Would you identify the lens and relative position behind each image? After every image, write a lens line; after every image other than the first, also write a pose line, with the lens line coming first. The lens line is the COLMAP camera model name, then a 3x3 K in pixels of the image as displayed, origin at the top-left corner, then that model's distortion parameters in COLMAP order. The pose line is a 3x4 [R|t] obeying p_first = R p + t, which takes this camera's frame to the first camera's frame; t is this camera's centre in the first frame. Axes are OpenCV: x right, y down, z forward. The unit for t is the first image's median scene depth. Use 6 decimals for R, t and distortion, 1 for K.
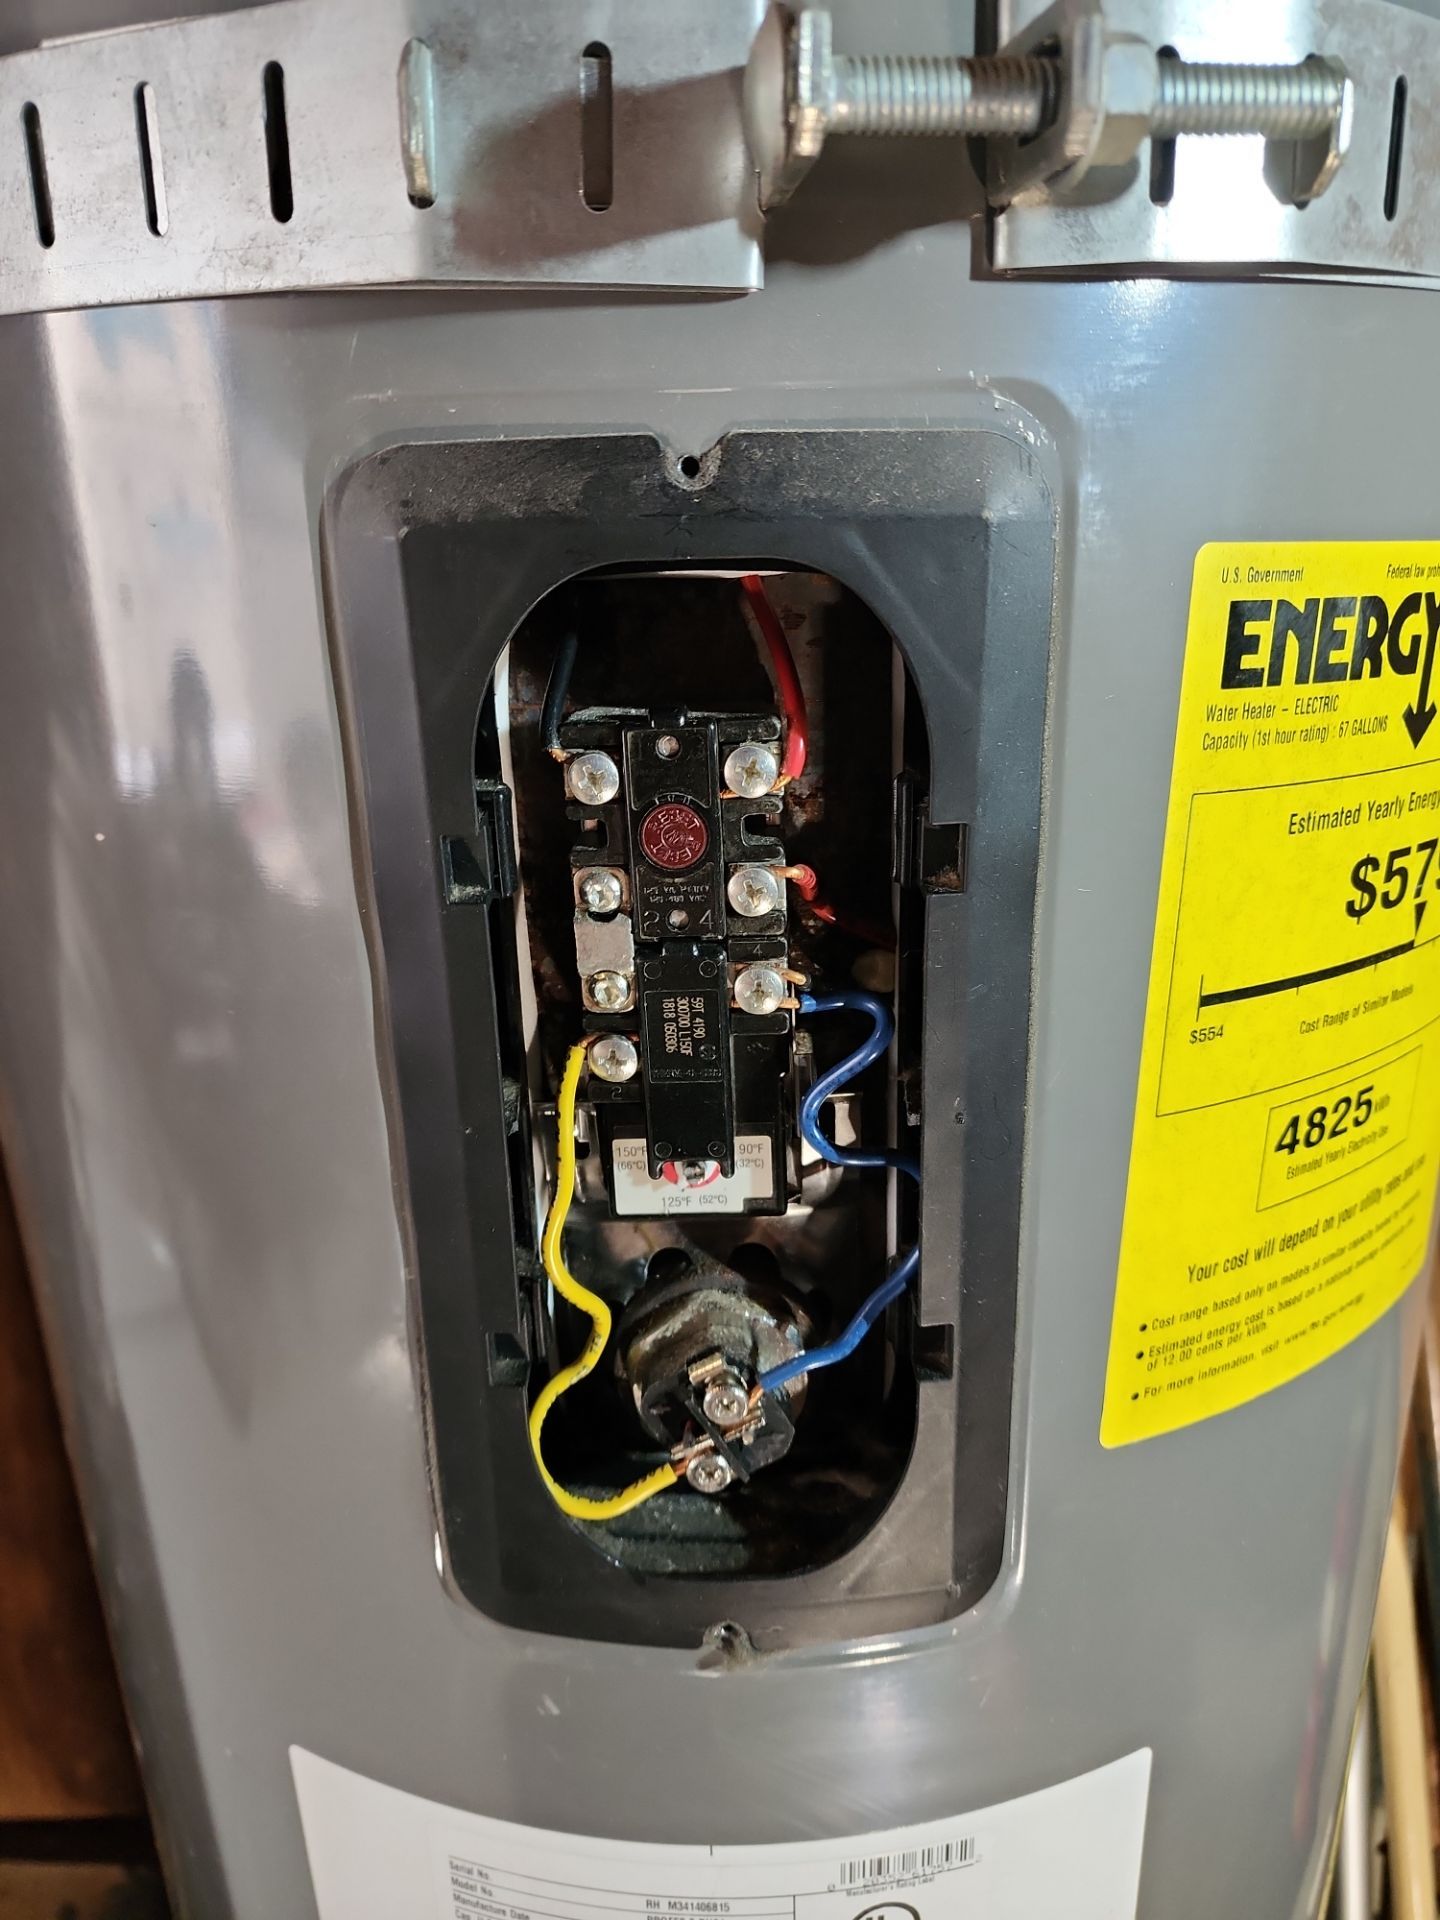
lens RADIAL K [[1306.4, 0, 710.1], [0, 1306.4, 978.8], [0, 0, 1]] dist [0.050861, -0.051166]
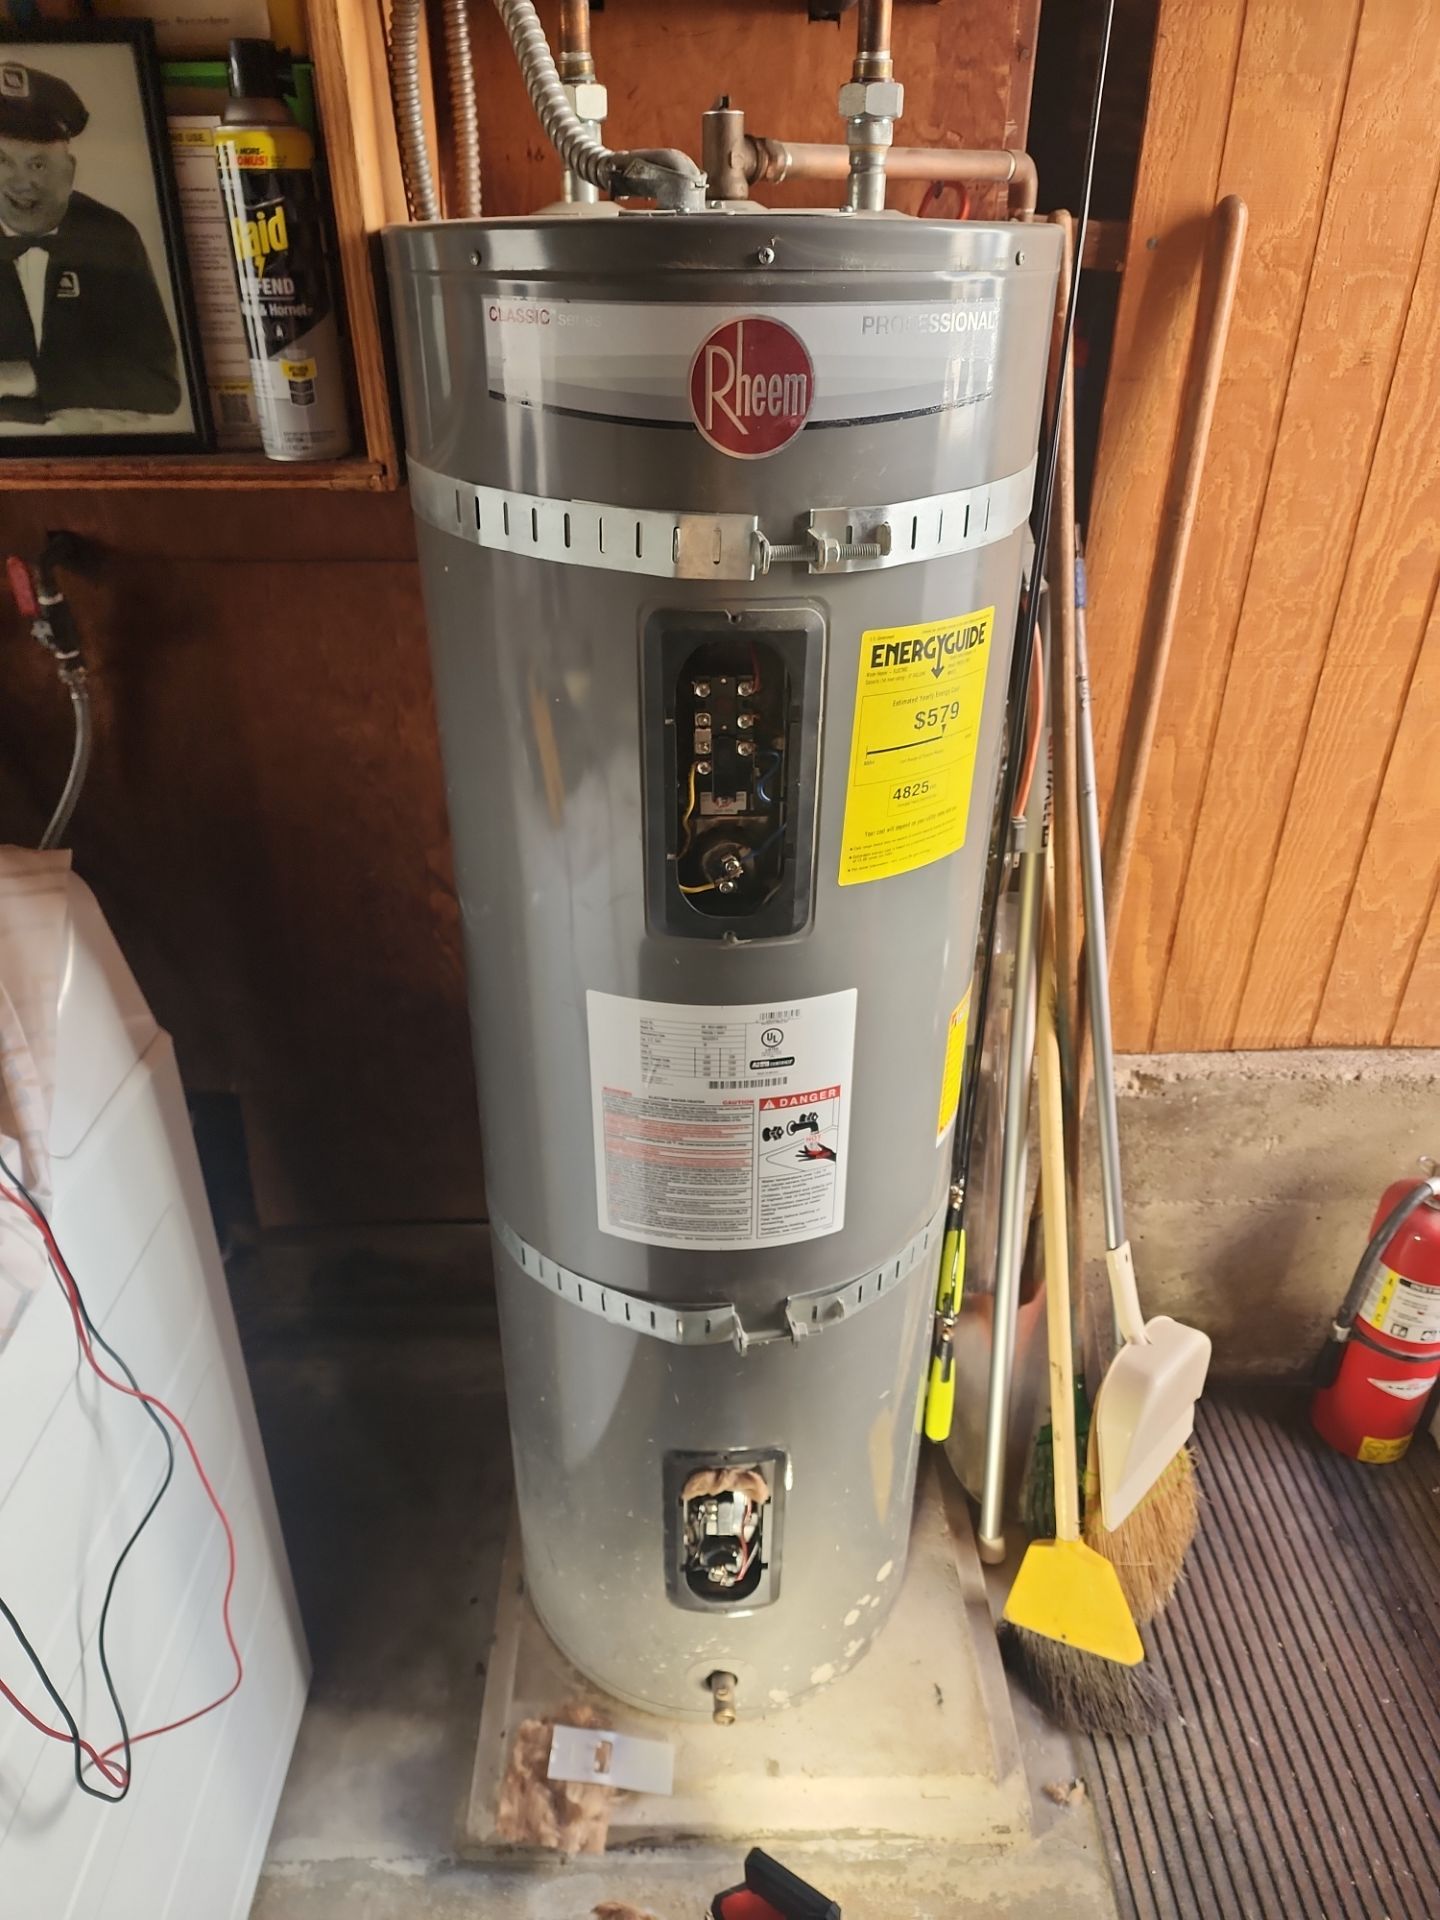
lens RADIAL K [[1306.4, 0, 710.1], [0, 1306.4, 978.8], [0, 0, 1]] dist [0.050861, -0.051166]
pose [[0.997786, 0.004085, 0.066383, -0.292708], [-0.016101, 0.983257, 0.181512, -0.019882], [-0.064530, -0.182179, 0.981146, -2.620105]]
